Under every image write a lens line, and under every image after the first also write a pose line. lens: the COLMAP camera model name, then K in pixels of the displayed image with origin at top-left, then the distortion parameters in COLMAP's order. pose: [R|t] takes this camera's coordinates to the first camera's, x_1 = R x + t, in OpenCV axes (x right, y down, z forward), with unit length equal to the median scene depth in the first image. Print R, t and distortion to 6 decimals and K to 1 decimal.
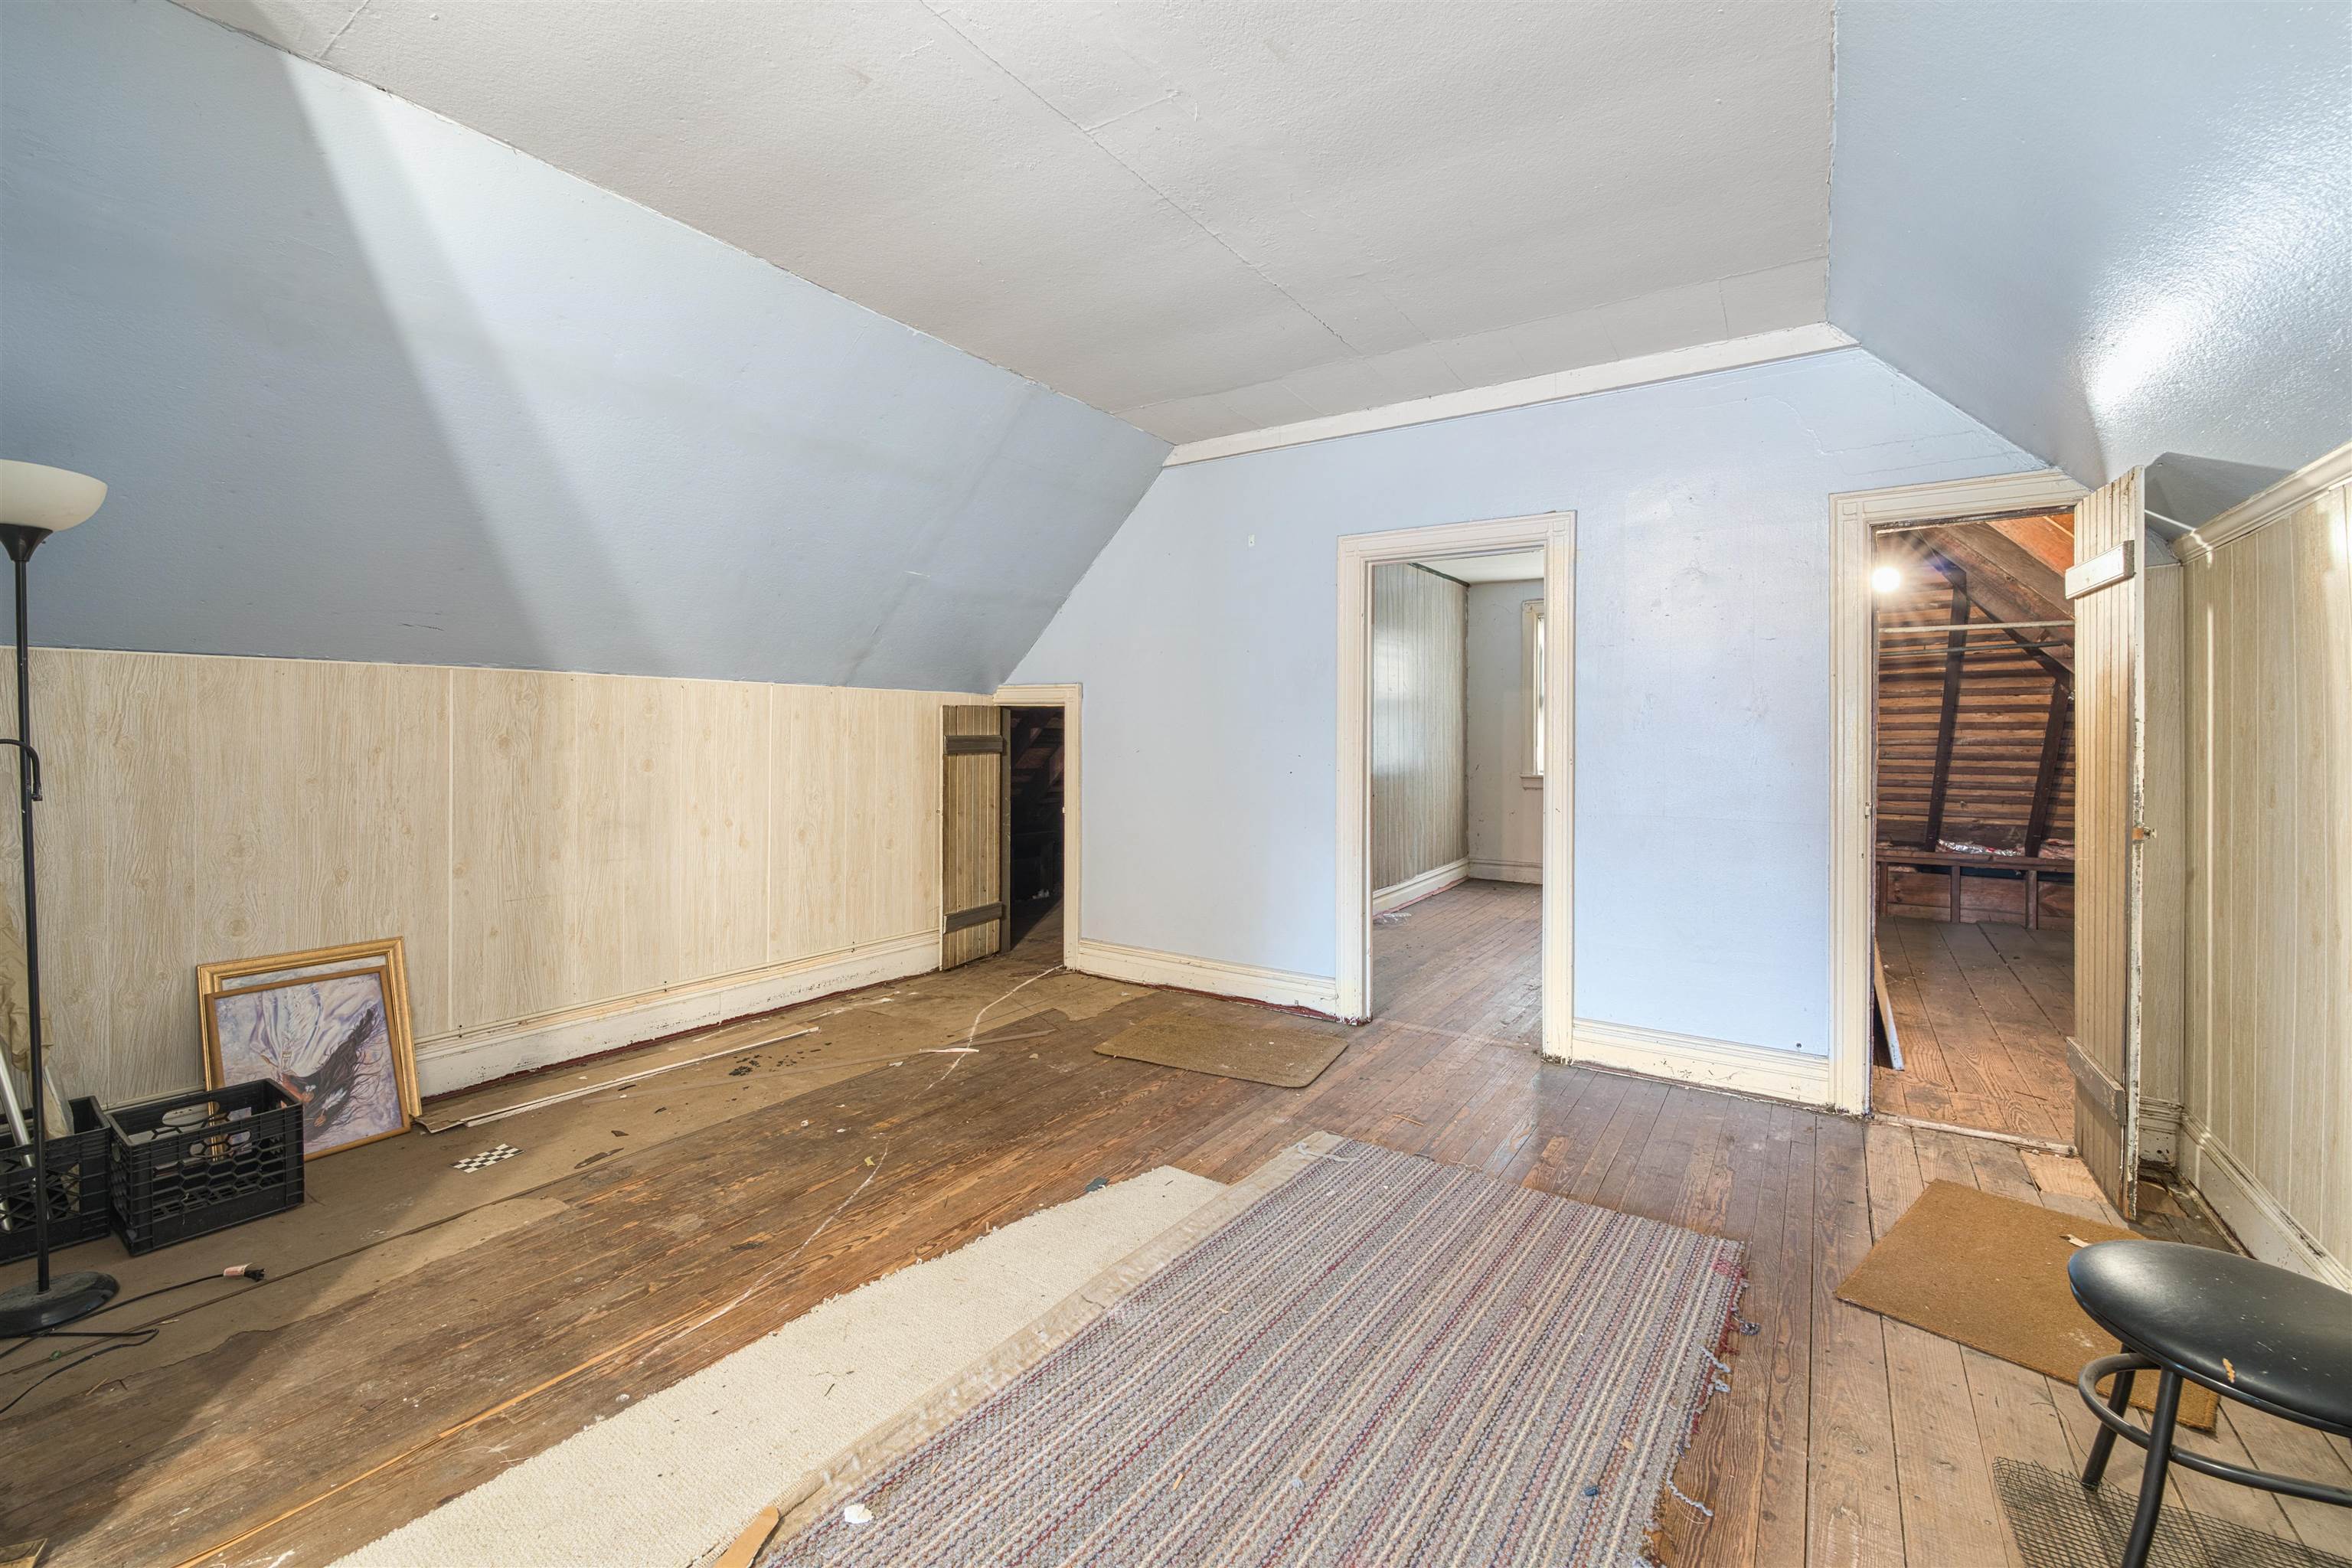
lens RADIAL K [[965.5, 0, 1182.1], [0, 965.5, 724.1], [0, 0, 1]] dist [-0.001784, -0.000334]
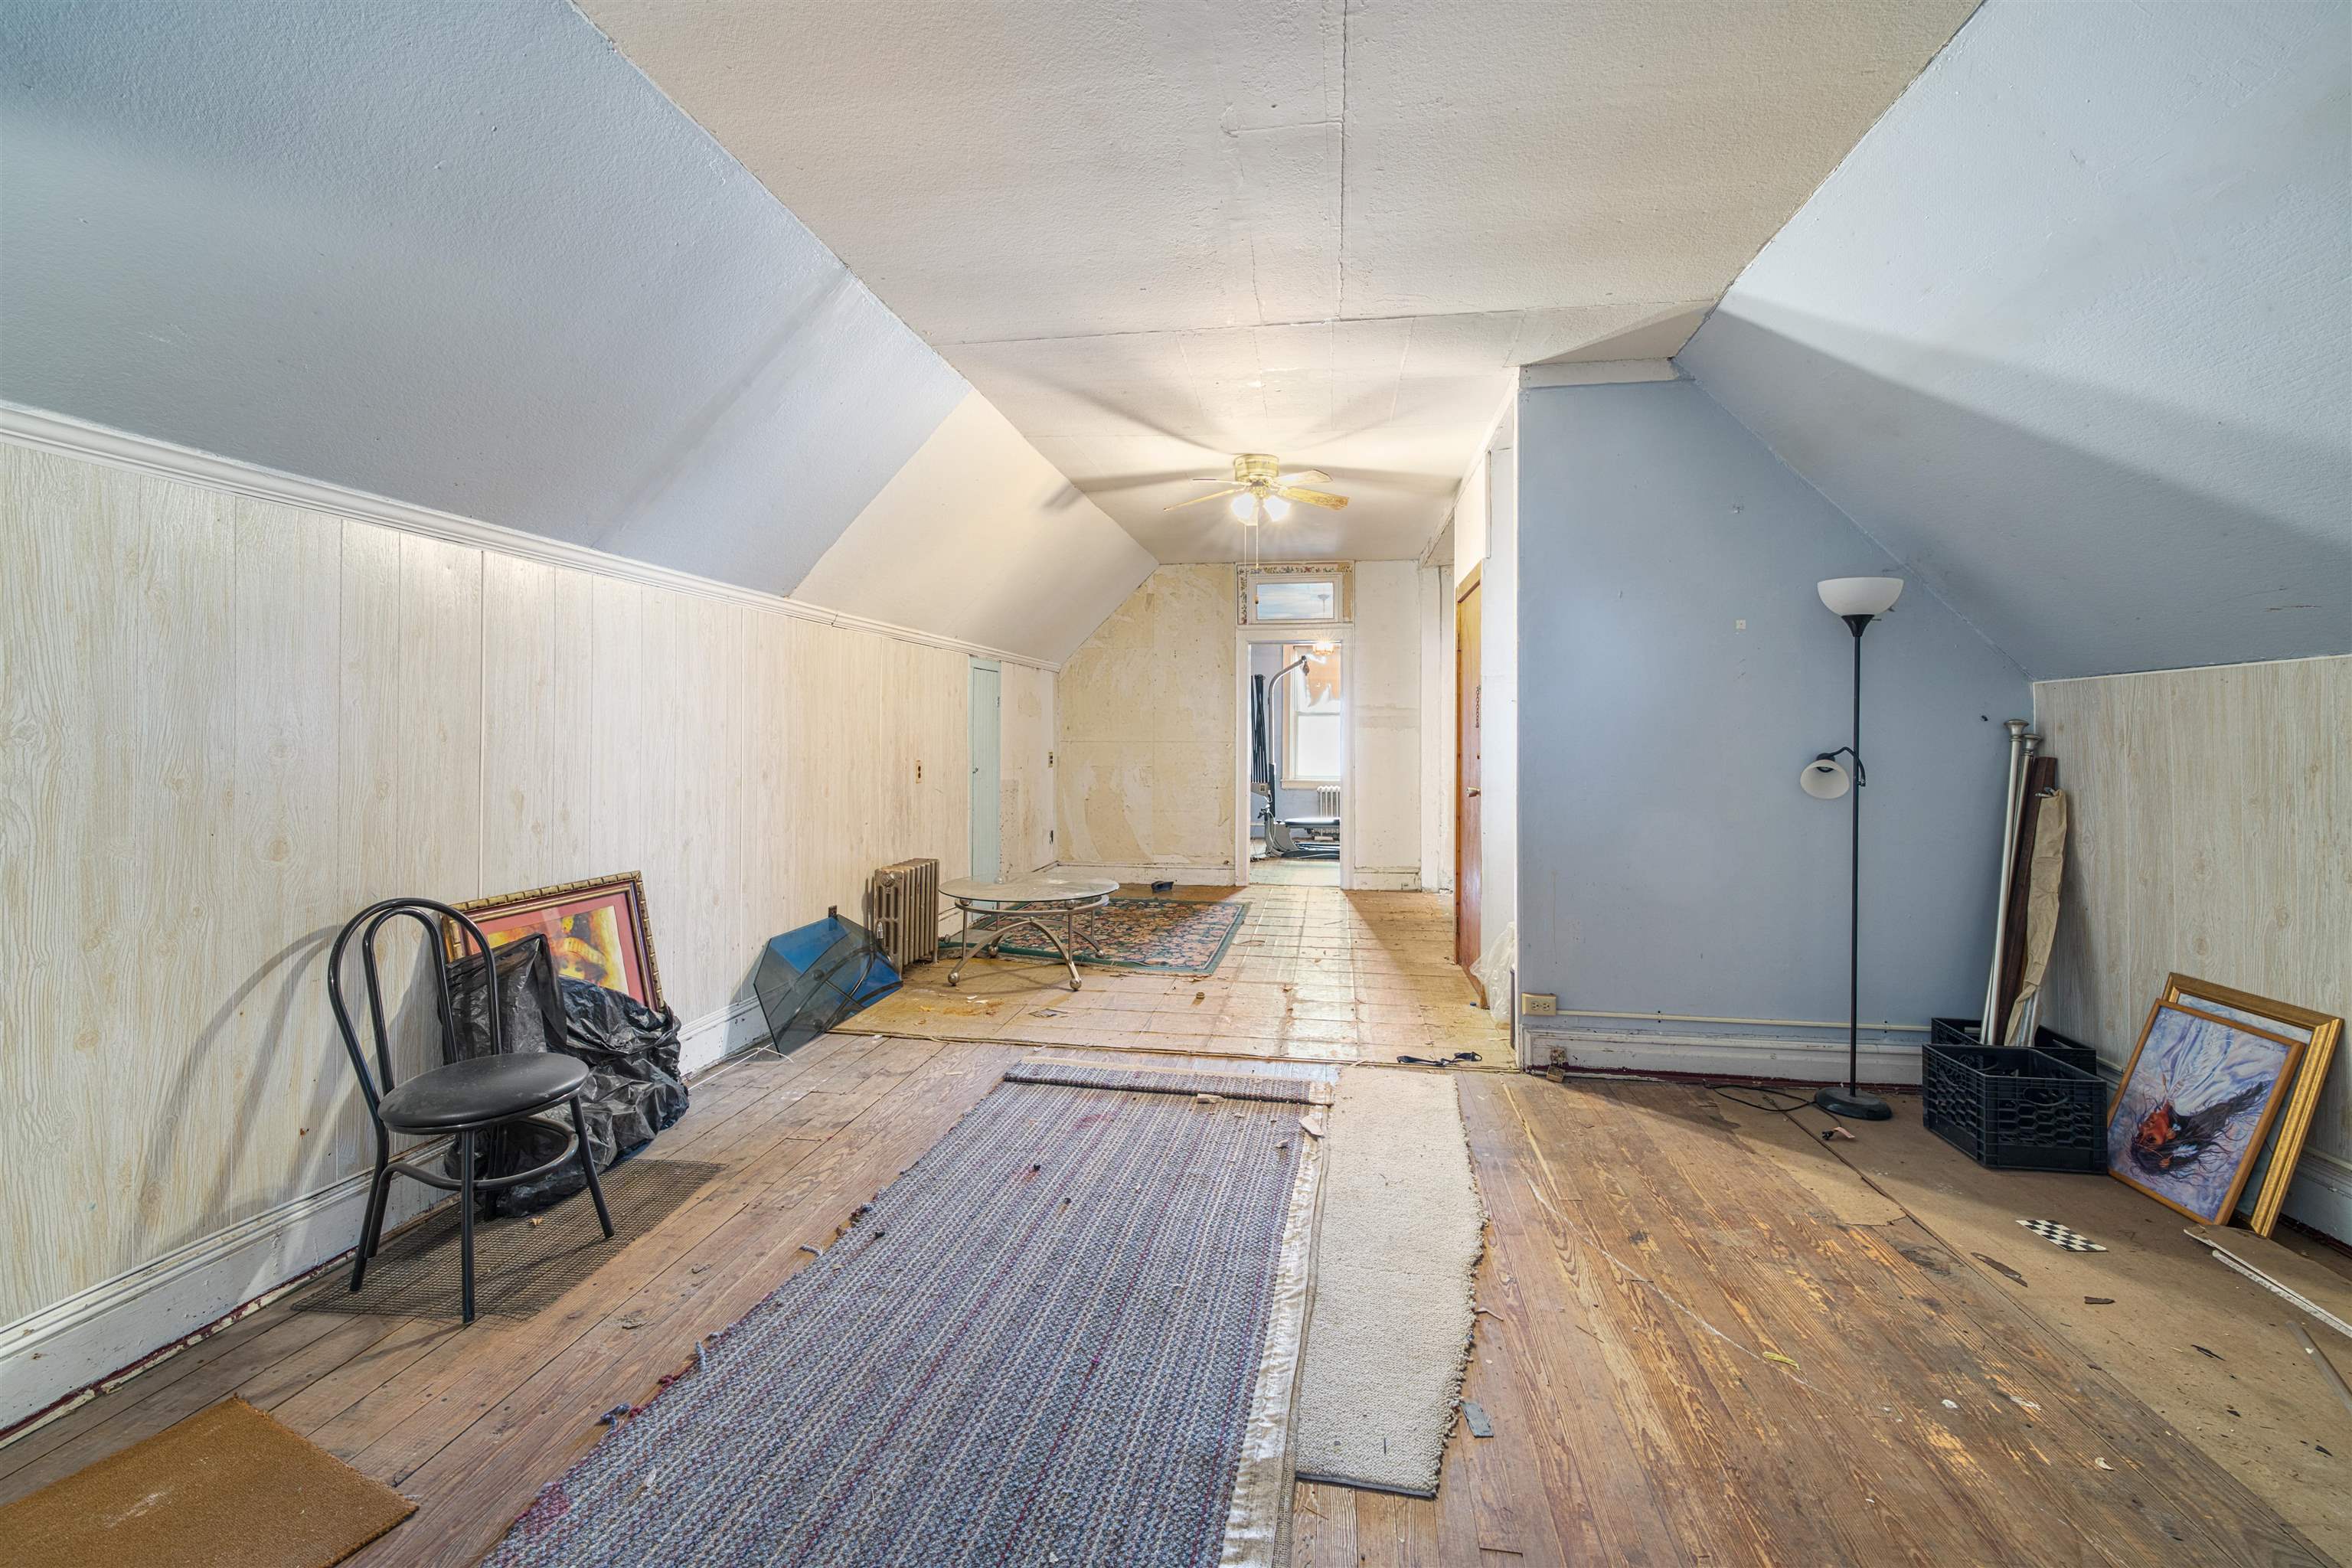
lens RADIAL K [[970.6, 0, 1185.0], [0, 970.6, 735.6], [0, 0, 1]] dist [-0.001253, -0.003890]
pose [[-0.906149, -0.011217, -0.422809, 0.353185], [-0.006304, 0.999895, -0.013016, 0.017357], [0.422911, -0.009129, -0.906125, 1.417263]]
